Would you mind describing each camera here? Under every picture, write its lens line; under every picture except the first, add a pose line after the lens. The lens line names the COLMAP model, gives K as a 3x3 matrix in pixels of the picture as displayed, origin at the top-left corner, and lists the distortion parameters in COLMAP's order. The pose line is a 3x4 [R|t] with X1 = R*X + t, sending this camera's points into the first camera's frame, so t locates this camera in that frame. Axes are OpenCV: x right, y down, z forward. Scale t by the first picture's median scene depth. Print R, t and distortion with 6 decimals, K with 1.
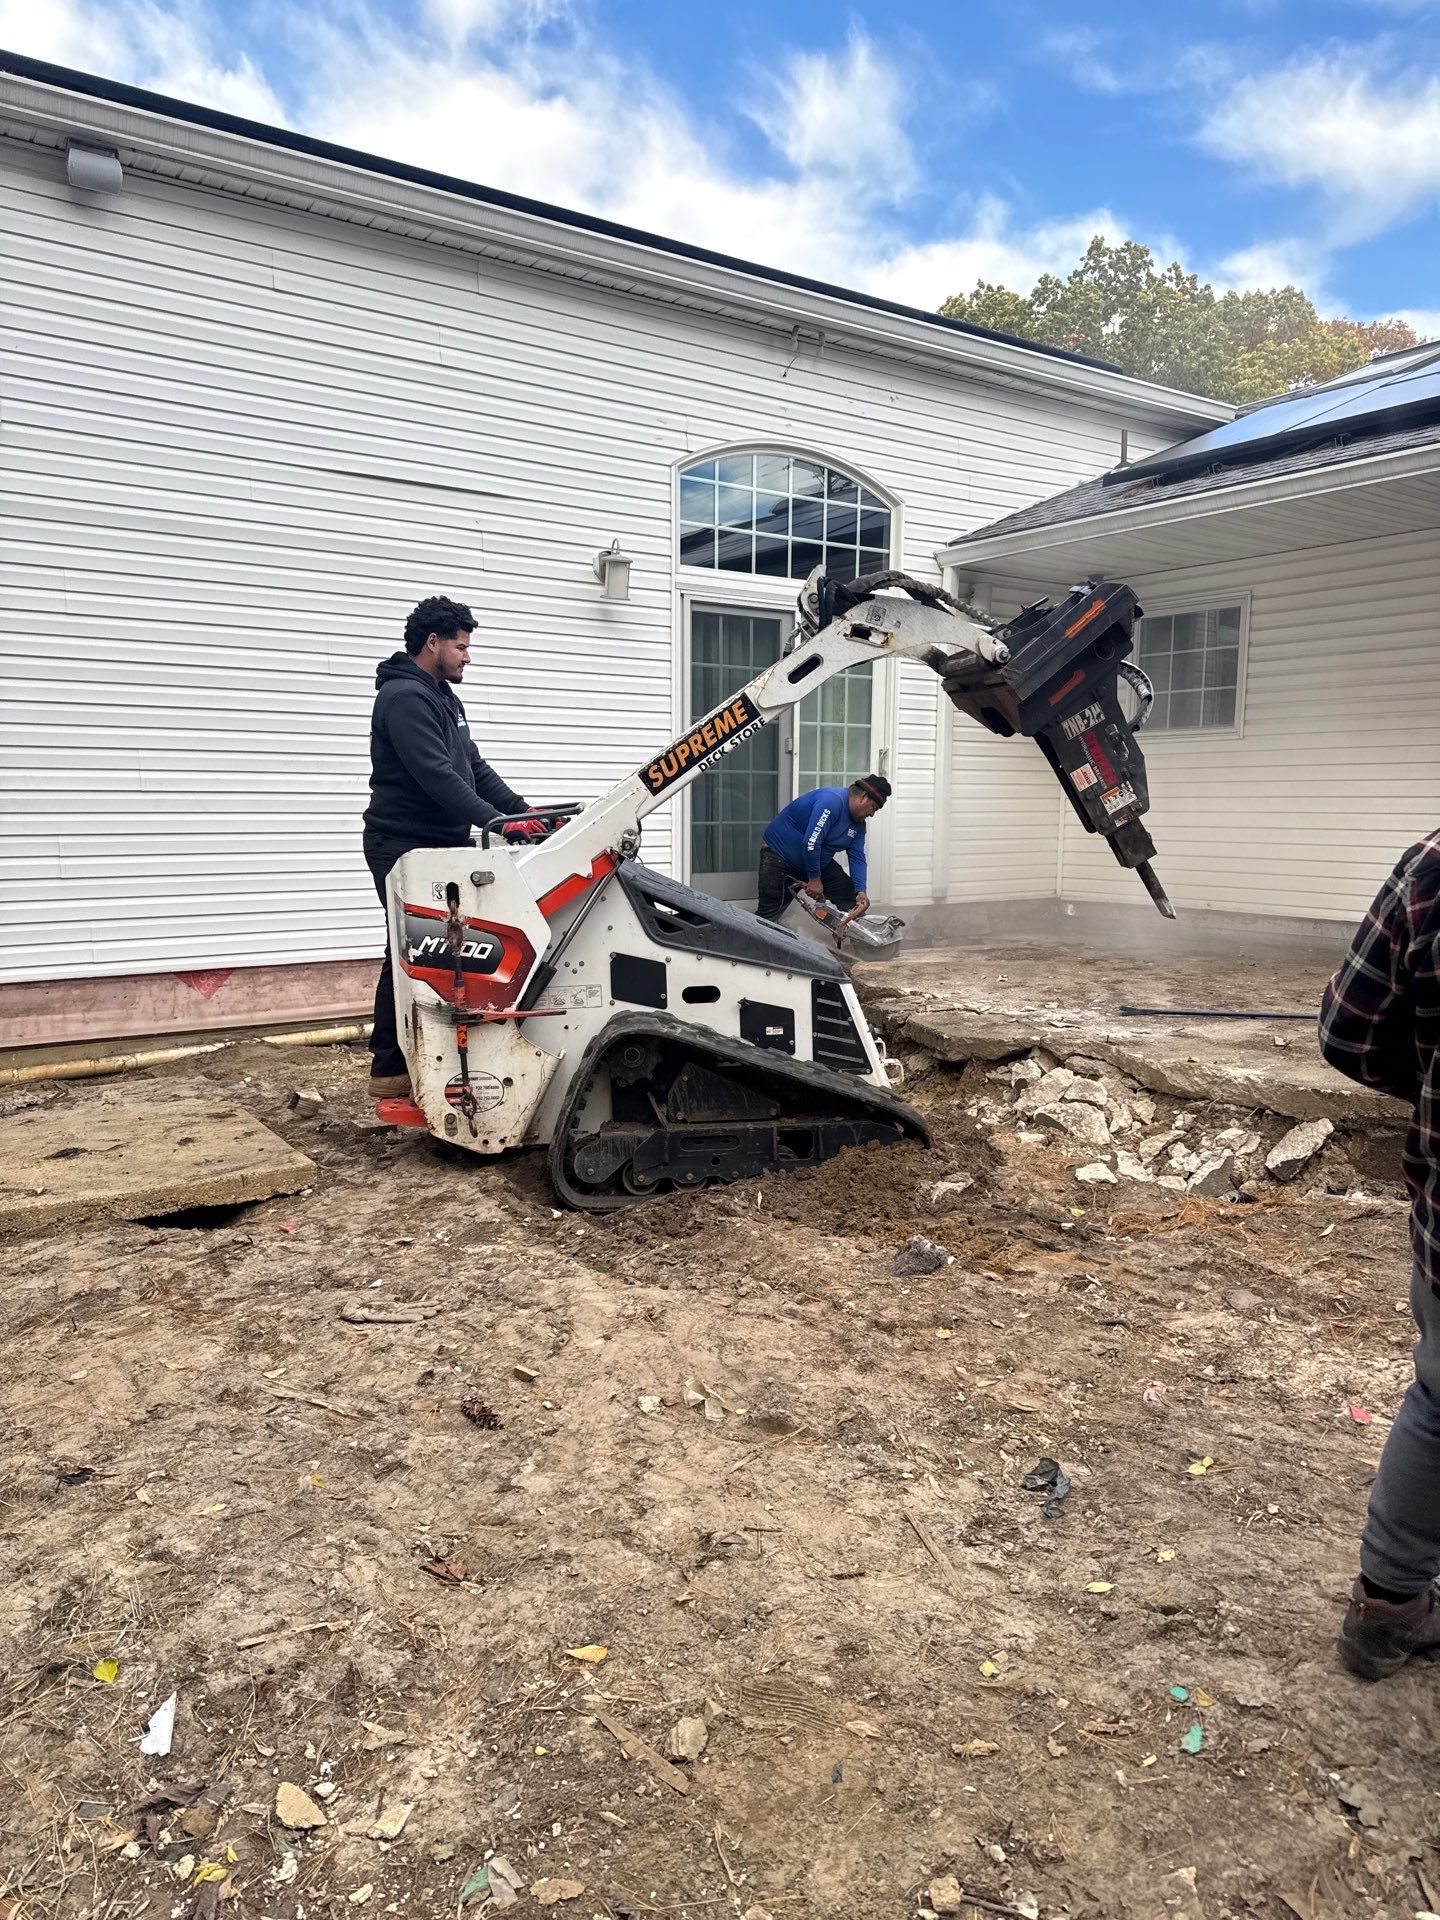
lens RADIAL K [[1386.4, 0, 728.5], [0, 1386.4, 959.2], [0, 0, 1]] dist [0.149058, -0.303055]
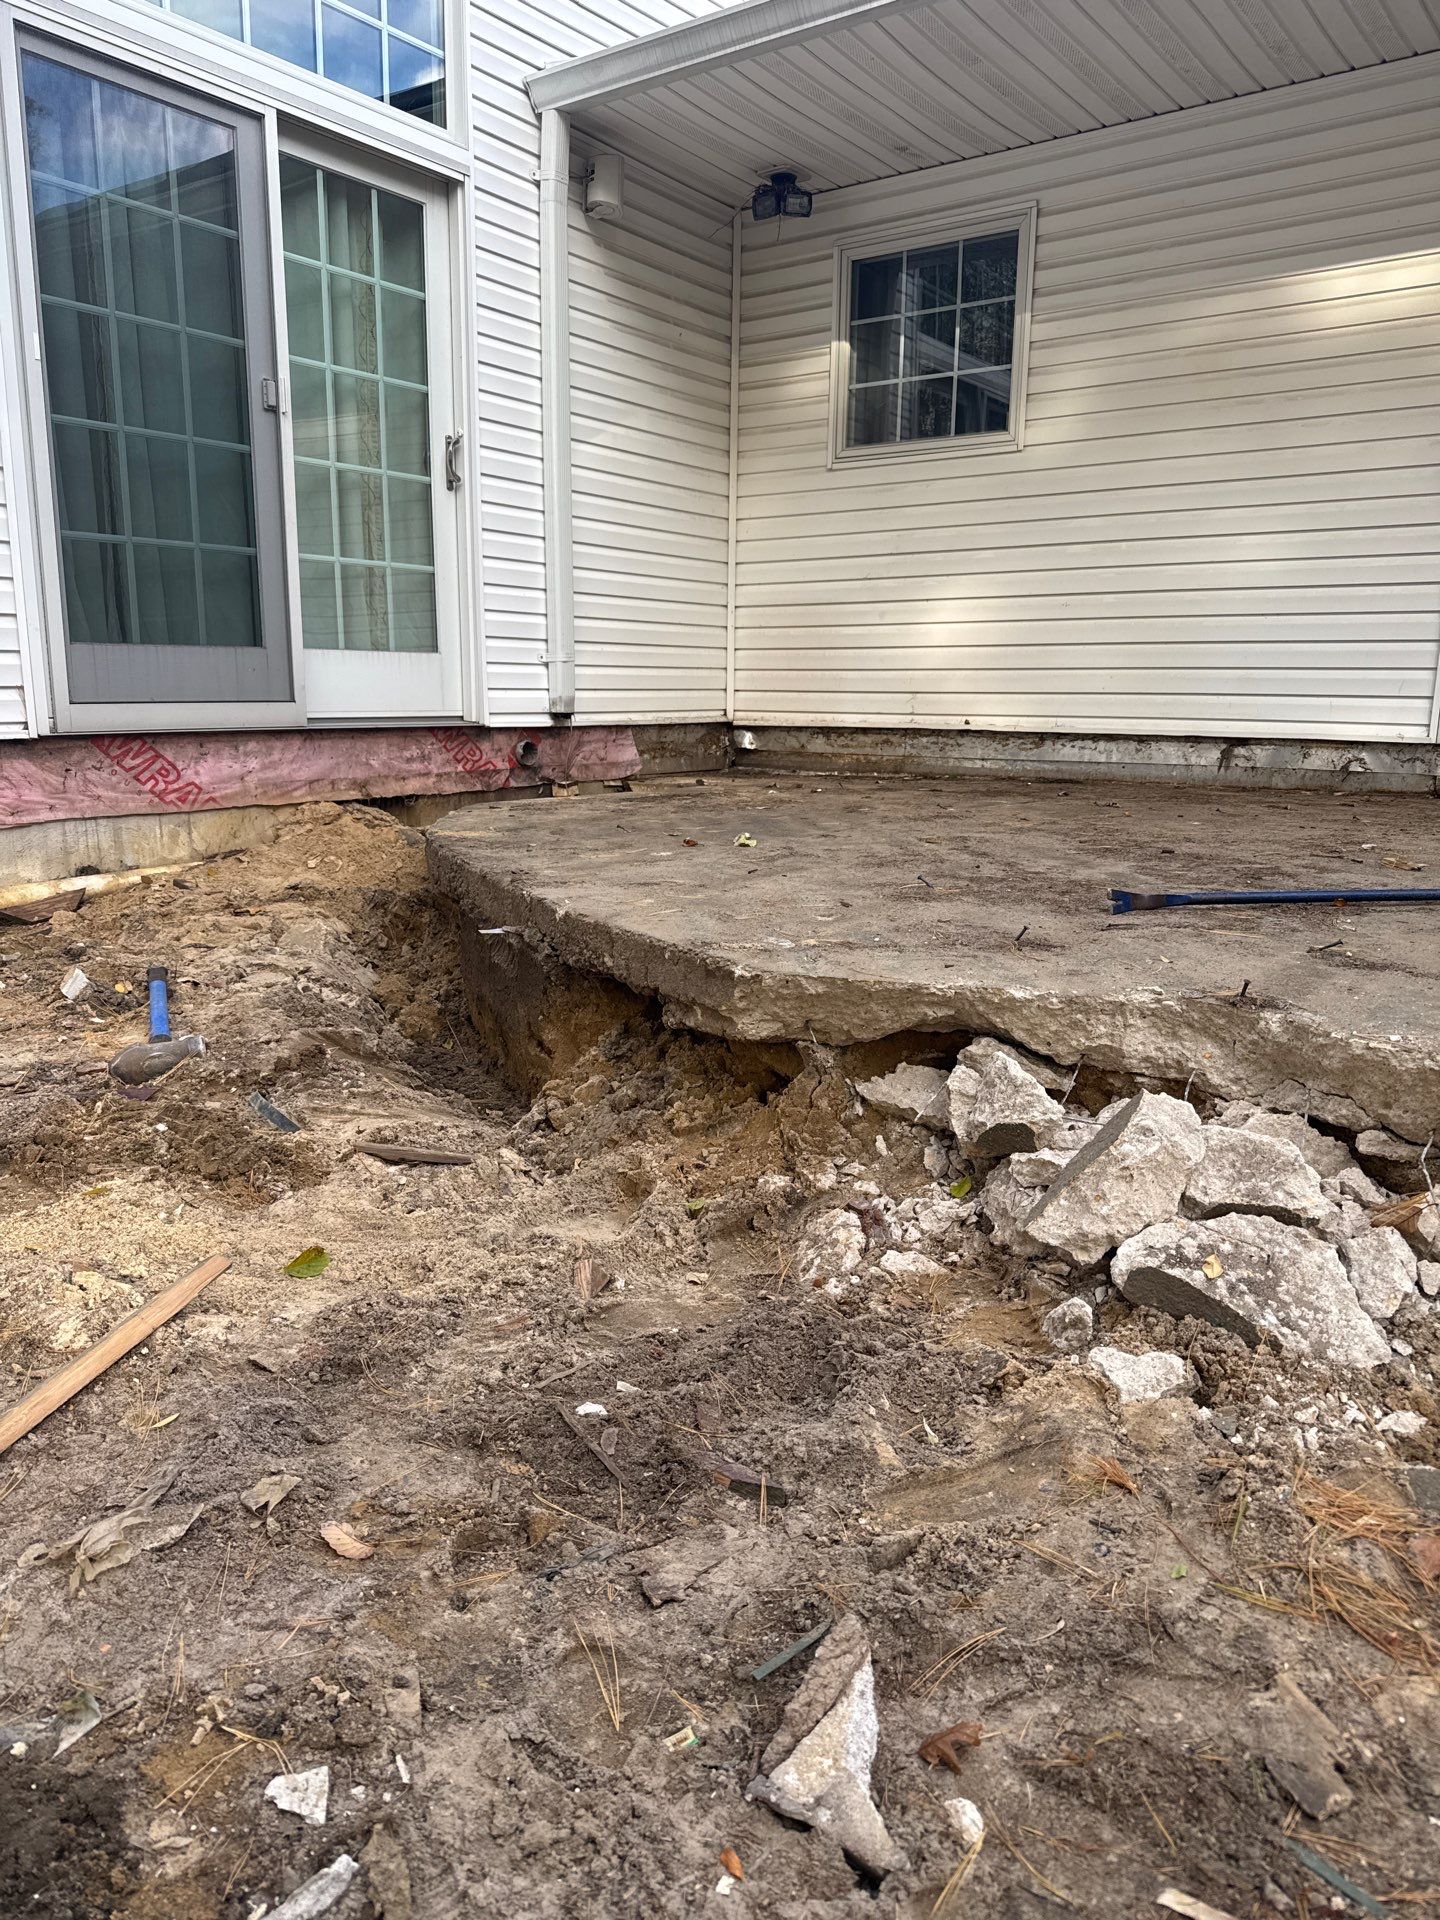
lens RADIAL K [[1341.2, 0, 720.0], [0, 1341.2, 960.0], [0, 0, 1]] dist [0.105986, -0.181652]
pose [[0.946964, -0.060200, 0.315649, 0.057160], [0.031400, 0.994929, 0.095550, 0.016323], [-0.319801, -0.080571, 0.944053, 0.869773]]
